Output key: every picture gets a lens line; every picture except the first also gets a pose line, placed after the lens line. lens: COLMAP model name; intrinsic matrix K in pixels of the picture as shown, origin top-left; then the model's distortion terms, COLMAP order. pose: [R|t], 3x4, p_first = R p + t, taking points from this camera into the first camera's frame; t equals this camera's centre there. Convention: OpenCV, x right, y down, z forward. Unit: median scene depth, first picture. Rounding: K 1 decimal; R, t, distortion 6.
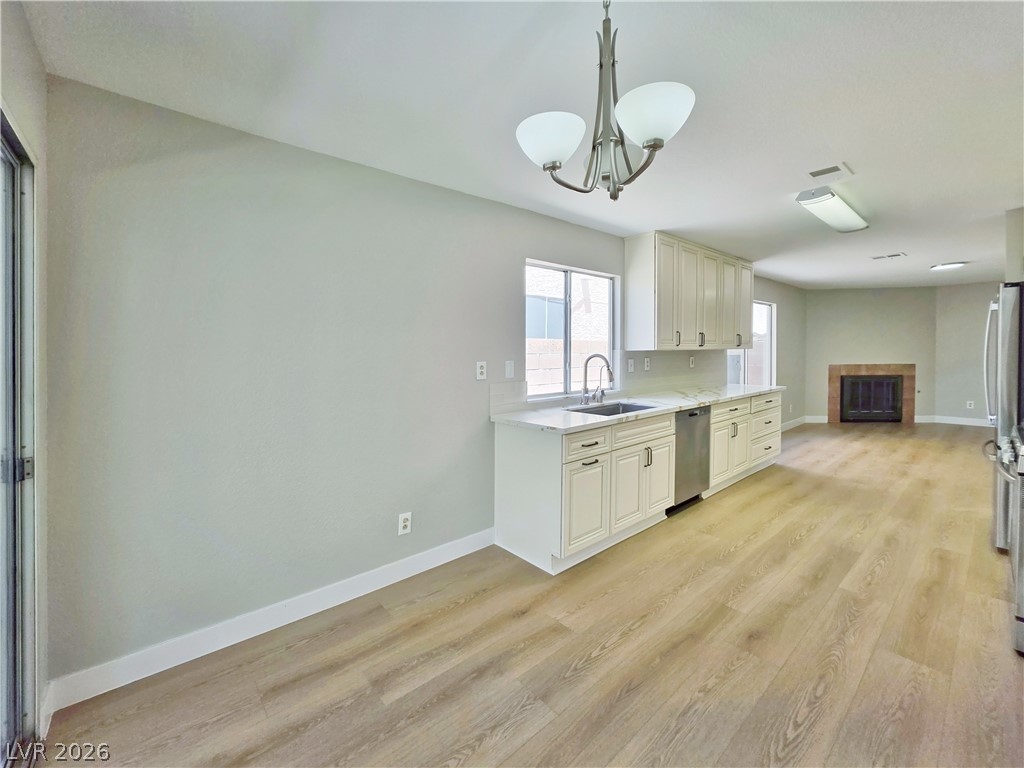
lens RADIAL K [[430.5, 0, 484.4], [0, 430.5, 367.1], [0, 0, 1]] dist [0.001315, -0.000620]
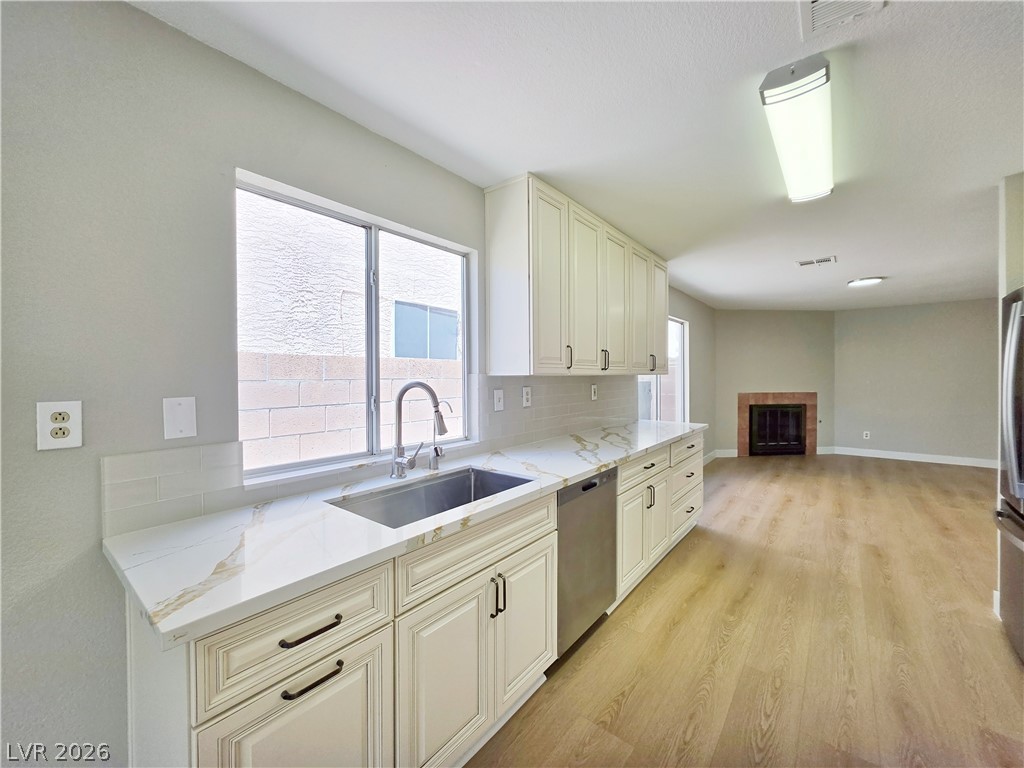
lens RADIAL K [[420.3, 0, 504.2], [0, 420.3, 377.6], [0, 0, 1]] dist [-0.006518, 0.002764]
pose [[0.976966, 0.008659, 0.213221, 0.184459], [-0.002367, 0.999555, -0.029747, -0.014753], [-0.213383, 0.028557, 0.976551, 0.343933]]
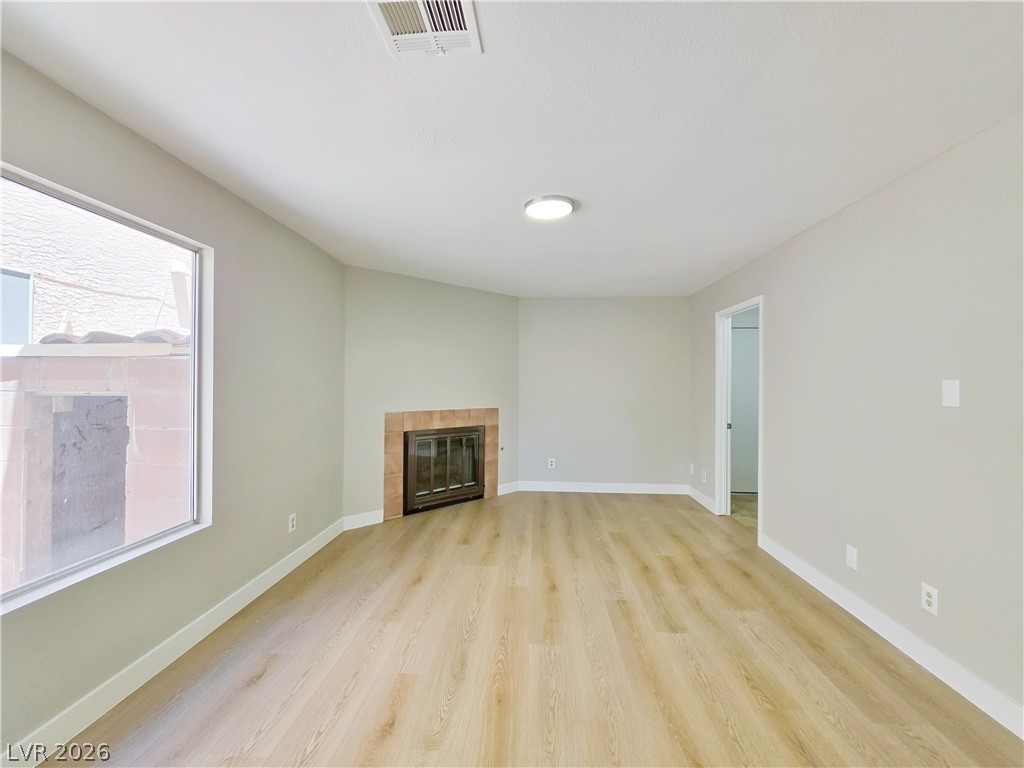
lens RADIAL K [[420.3, 0, 524.0], [0, 420.3, 380.1], [0, 0, 1]] dist [-0.006518, 0.002764]
pose [[0.651339, 0.023377, 0.758427, 0.743168], [0.007733, 0.999269, -0.037442, -0.036109], [-0.758747, 0.030252, 0.650682, 0.761841]]
